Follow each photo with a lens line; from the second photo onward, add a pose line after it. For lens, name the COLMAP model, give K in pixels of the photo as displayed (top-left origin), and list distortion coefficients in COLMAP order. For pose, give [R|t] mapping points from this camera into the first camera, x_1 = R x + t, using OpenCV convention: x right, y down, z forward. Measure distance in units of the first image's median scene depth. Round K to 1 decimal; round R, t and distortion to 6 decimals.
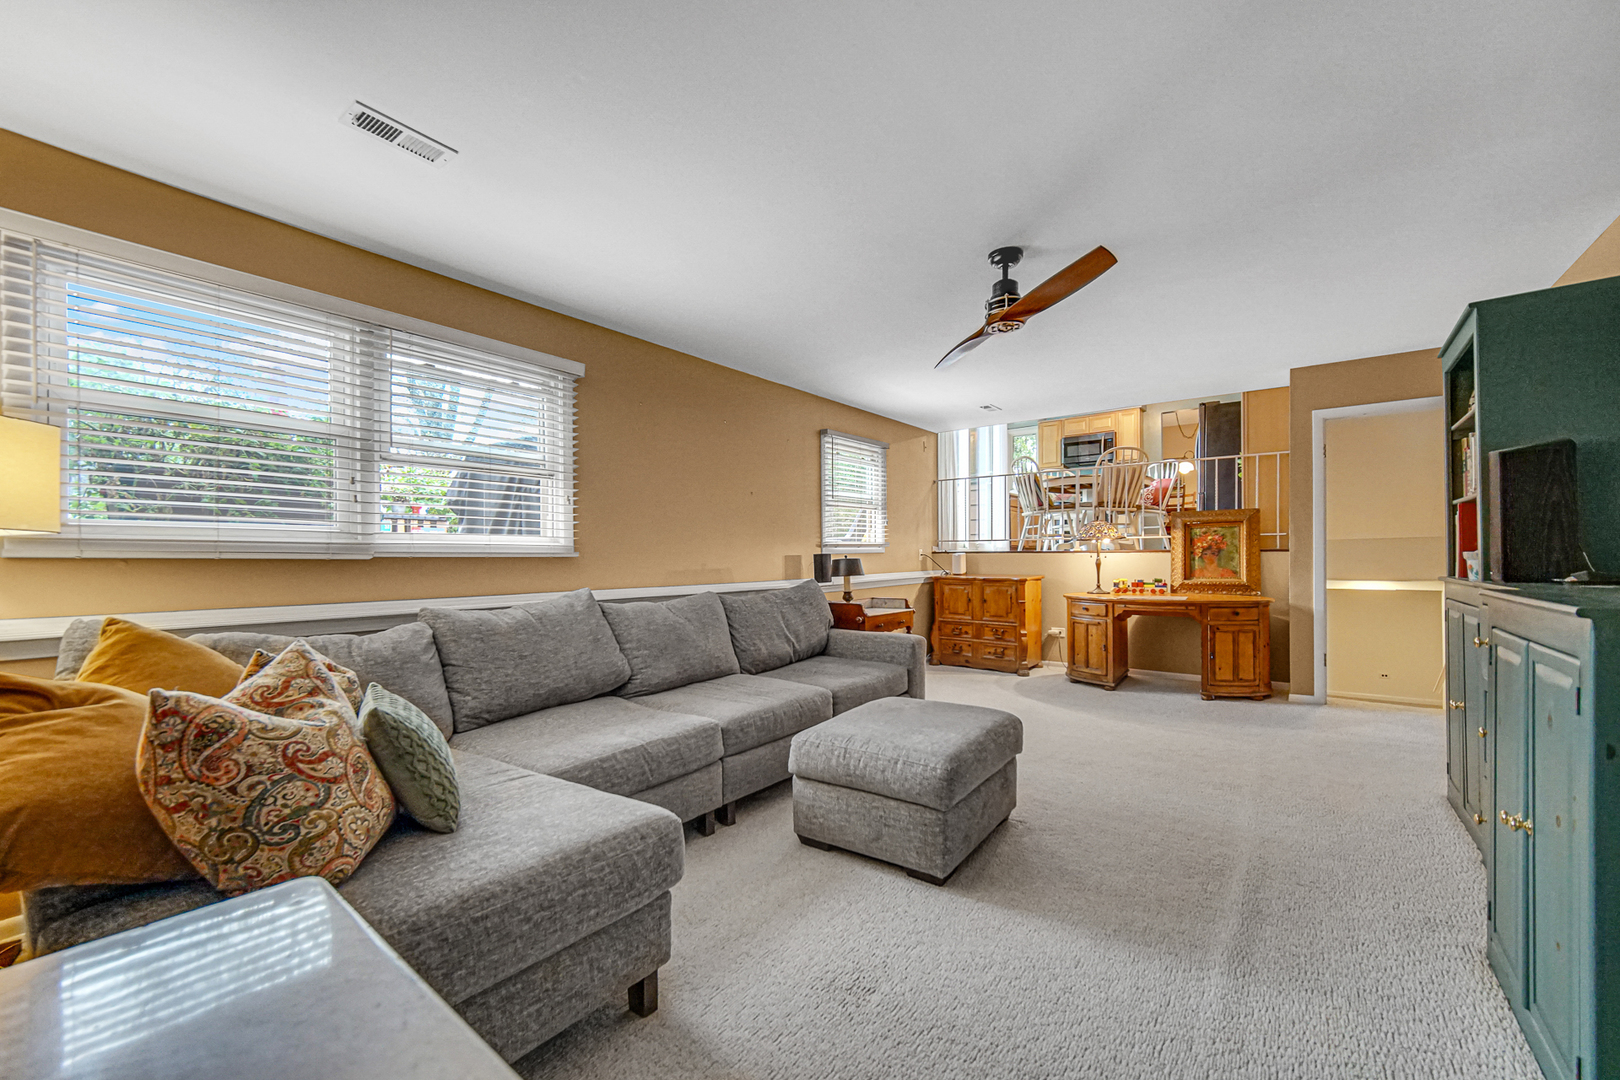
lens RADIAL K [[642.1, 0, 806.7], [0, 642.1, 547.5], [0, 0, 1]] dist [0.000167, -0.000235]
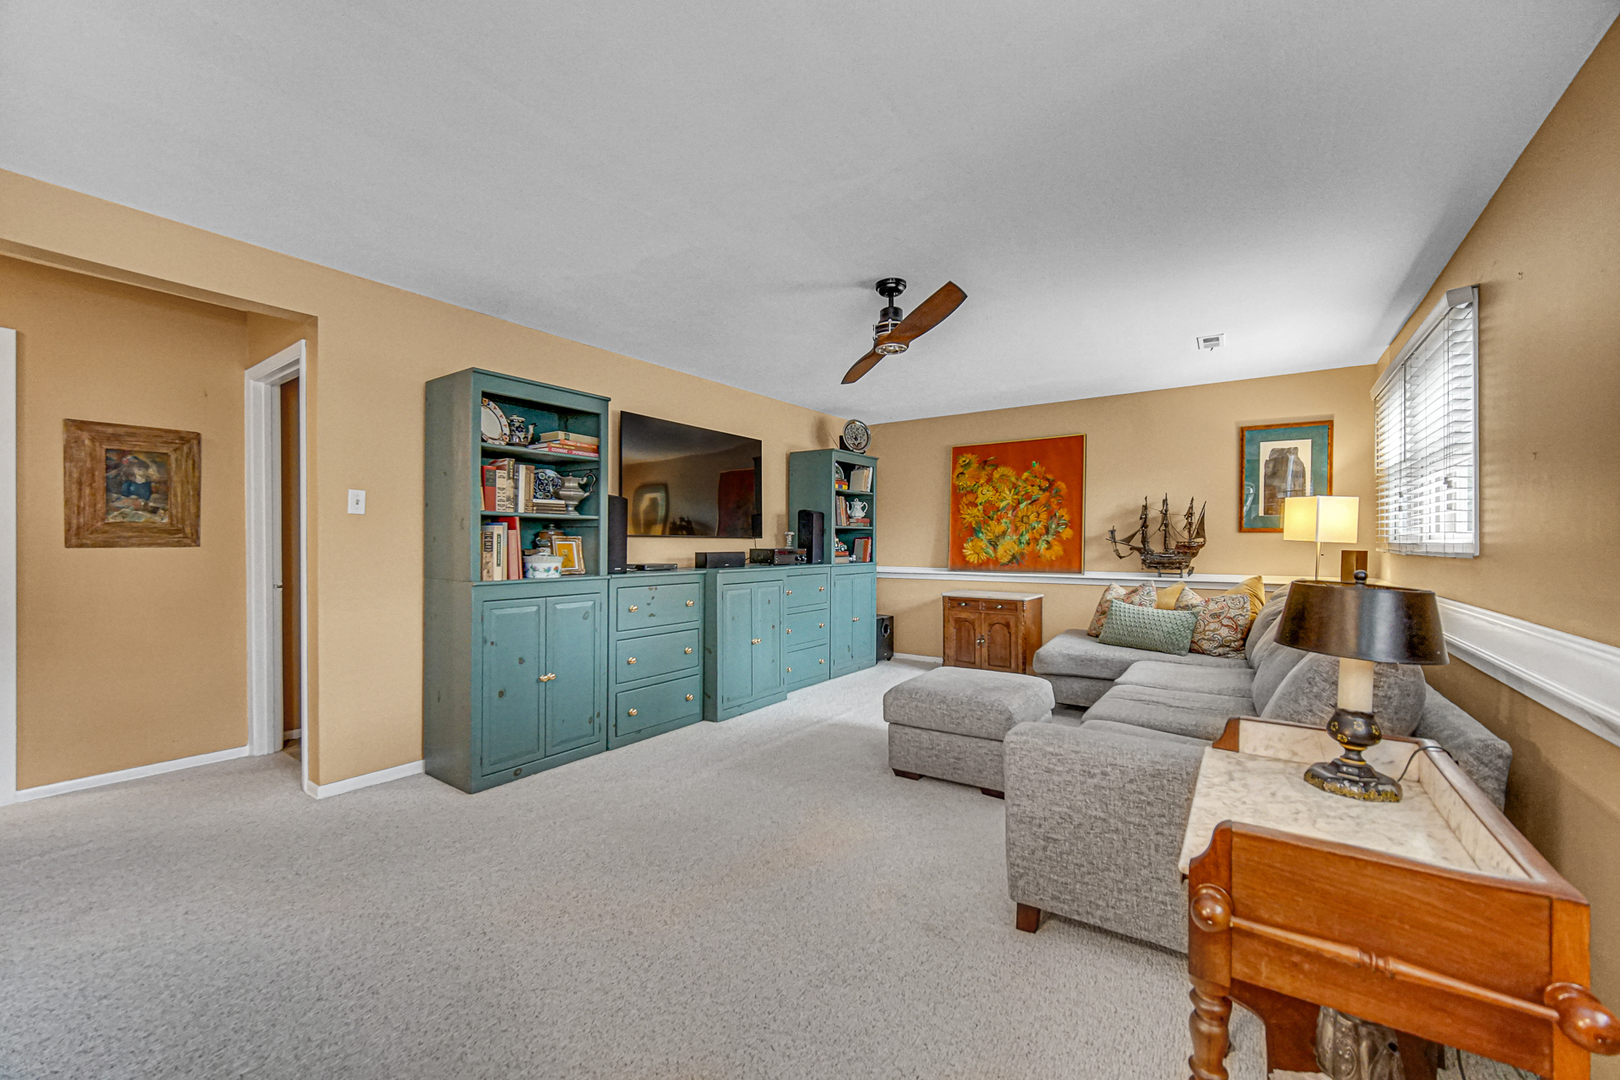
lens RADIAL K [[642.1, 0, 806.7], [0, 642.1, 547.5], [0, 0, 1]] dist [0.000167, -0.000235]
pose [[-0.999248, 0.005372, -0.038395, 0.497388], [0.005773, 0.999930, -0.010340, 0.007845], [0.038337, -0.010554, -0.999209, 2.090880]]
